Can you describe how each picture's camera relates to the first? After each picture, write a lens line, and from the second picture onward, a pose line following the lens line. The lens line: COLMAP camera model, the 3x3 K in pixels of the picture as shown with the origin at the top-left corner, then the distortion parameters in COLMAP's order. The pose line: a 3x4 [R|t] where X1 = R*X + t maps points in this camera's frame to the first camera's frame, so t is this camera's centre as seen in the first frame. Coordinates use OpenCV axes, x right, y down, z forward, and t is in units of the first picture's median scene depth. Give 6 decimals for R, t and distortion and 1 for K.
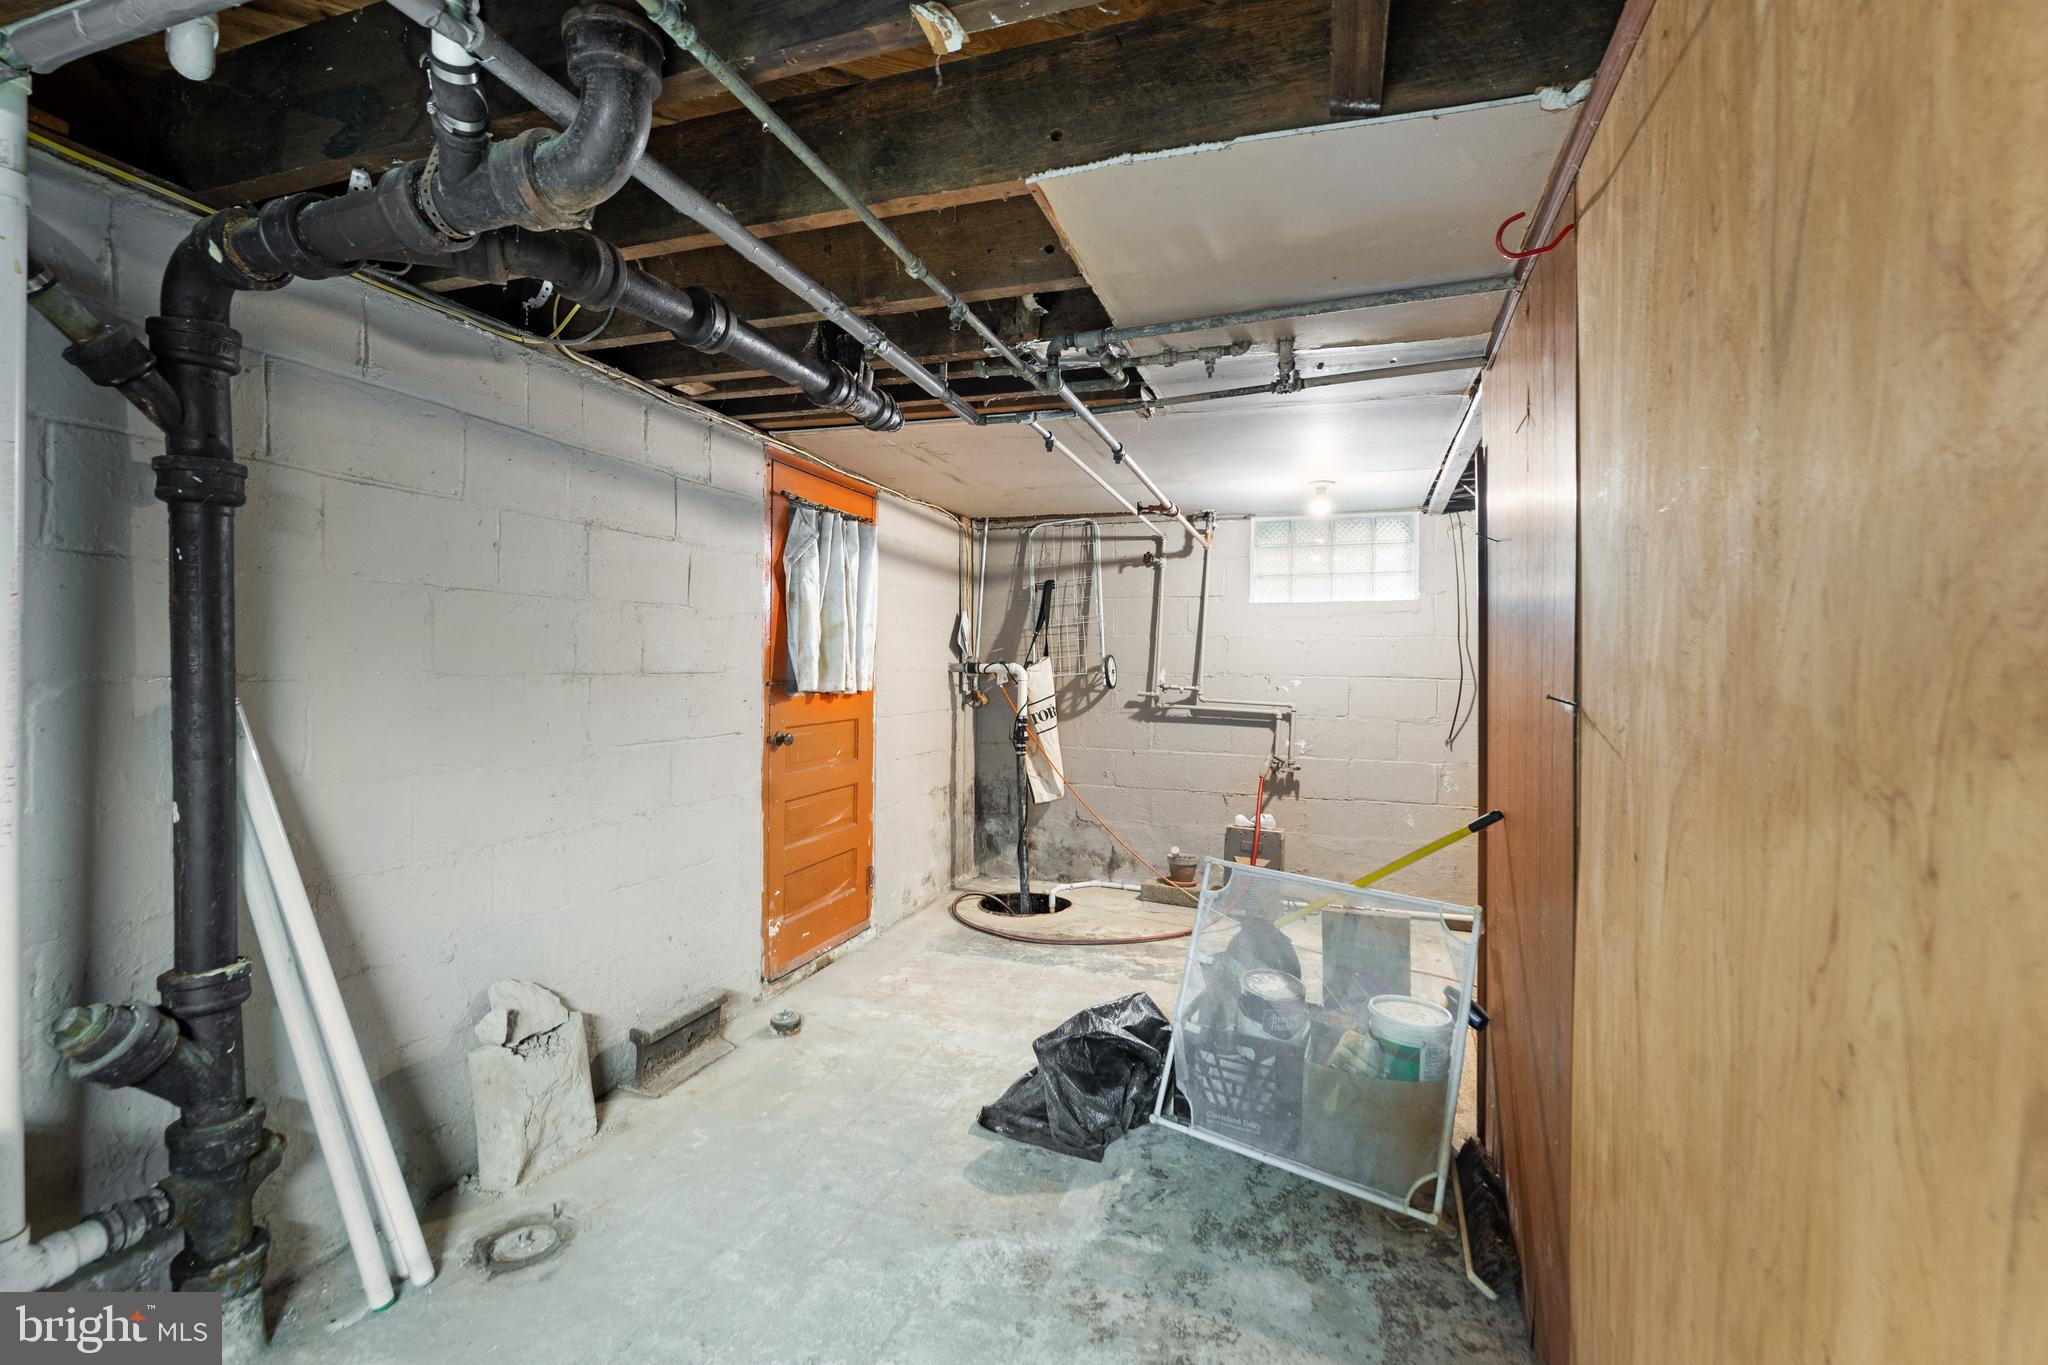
lens RADIAL K [[868.6, 0, 1025.6], [0, 868.6, 666.3], [0, 0, 1]] dist [-0.002837, 0.000434]
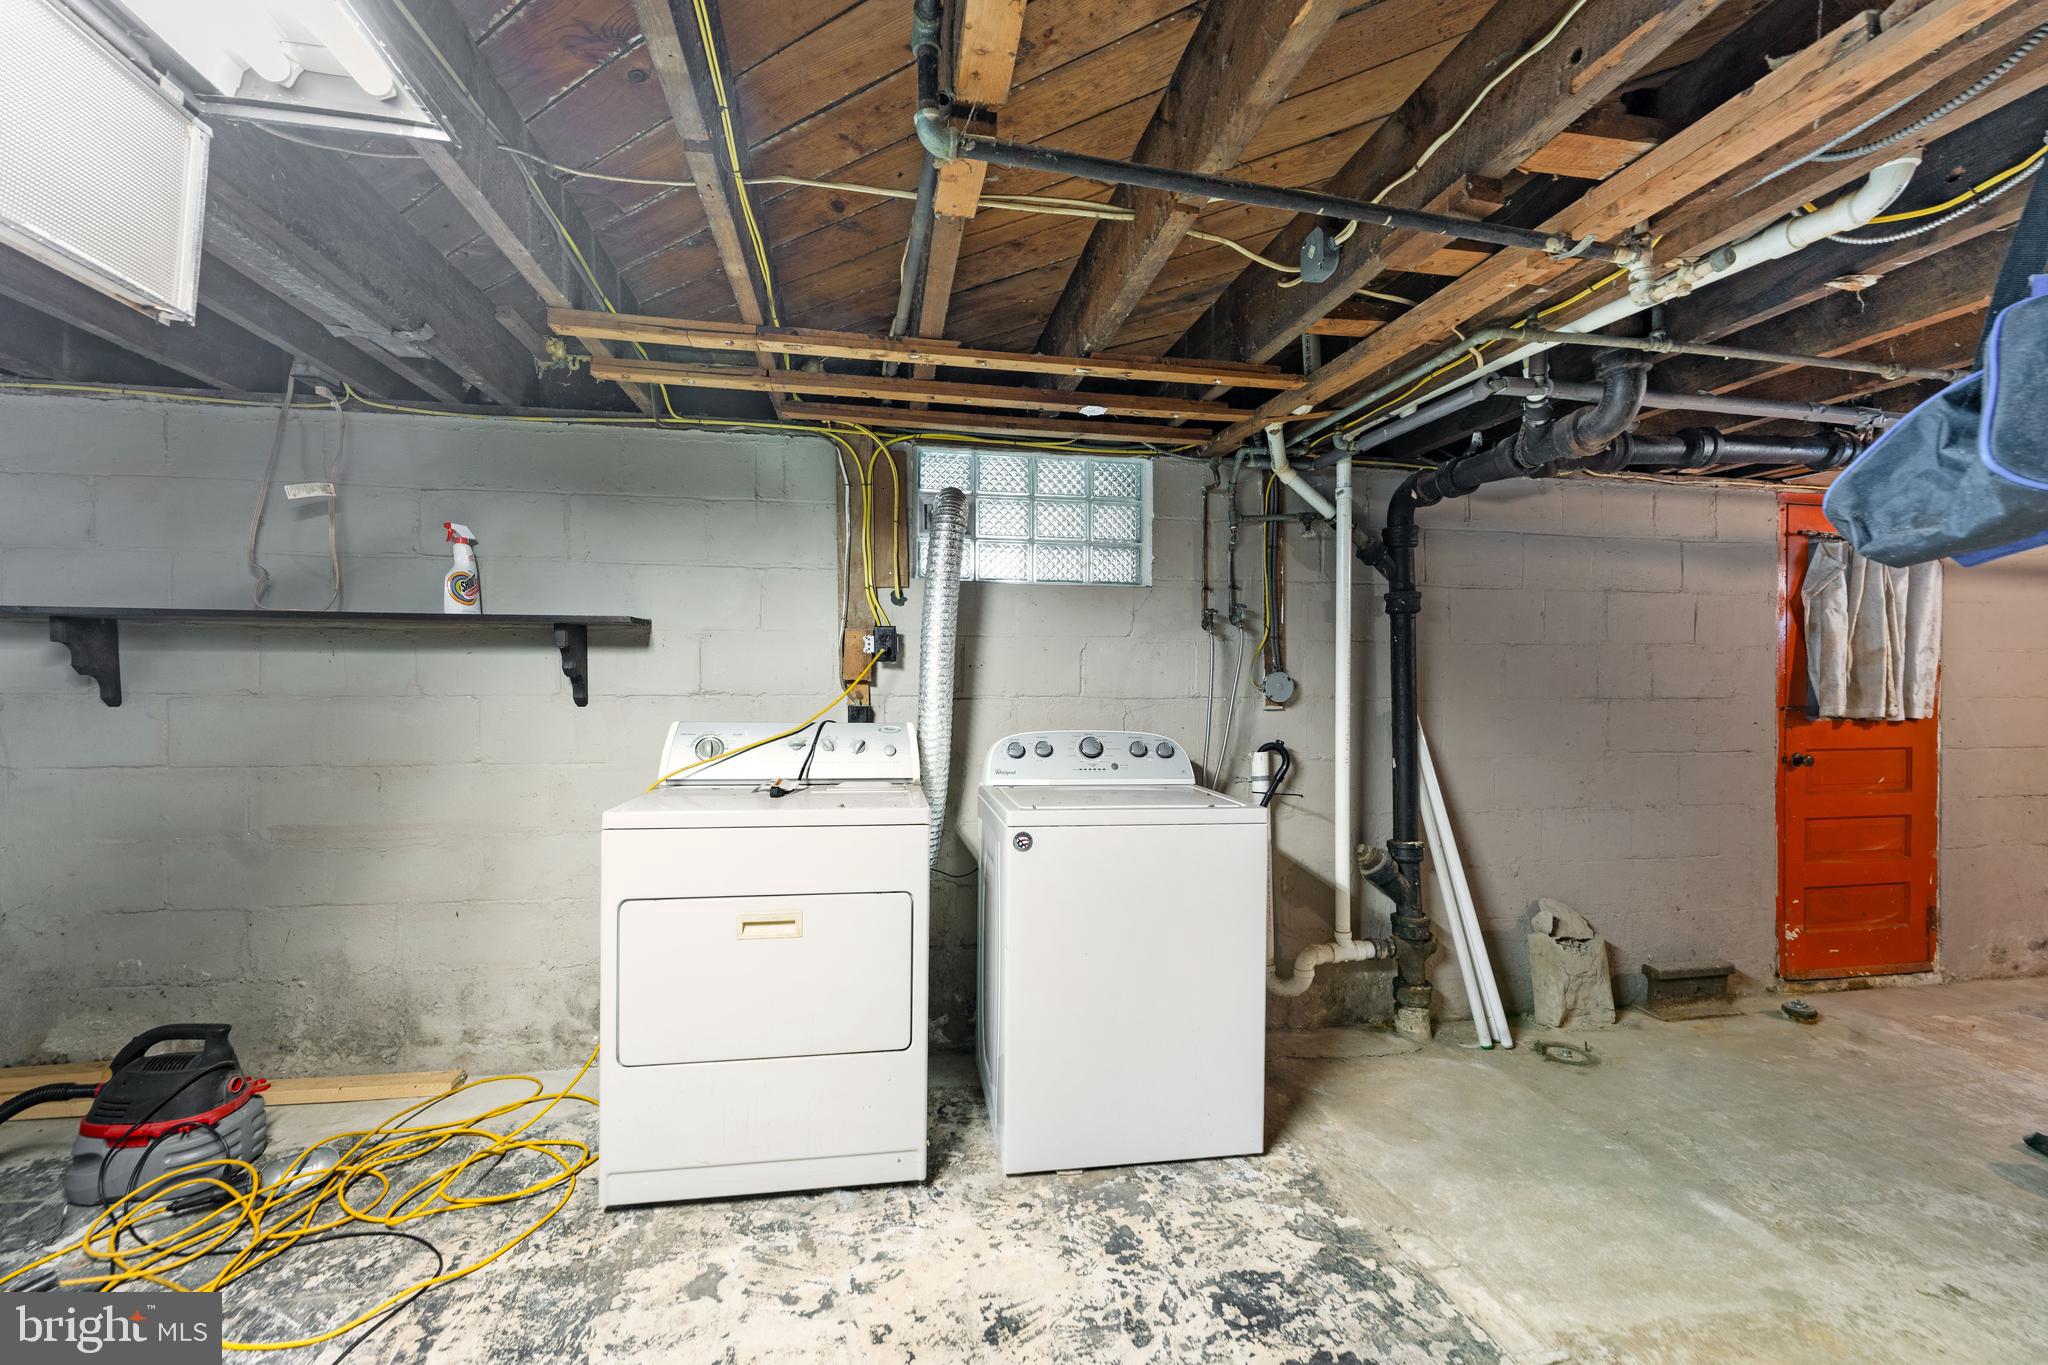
lens RADIAL K [[868.6, 0, 1011.6], [0, 868.6, 686.3], [0, 0, 1]] dist [-0.002837, 0.000434]
pose [[0.485746, -0.006668, -0.874074, 0.229097], [0.000082, 0.999971, -0.007583, 0.000038], [0.874100, 0.003612, 0.485733, -0.471345]]
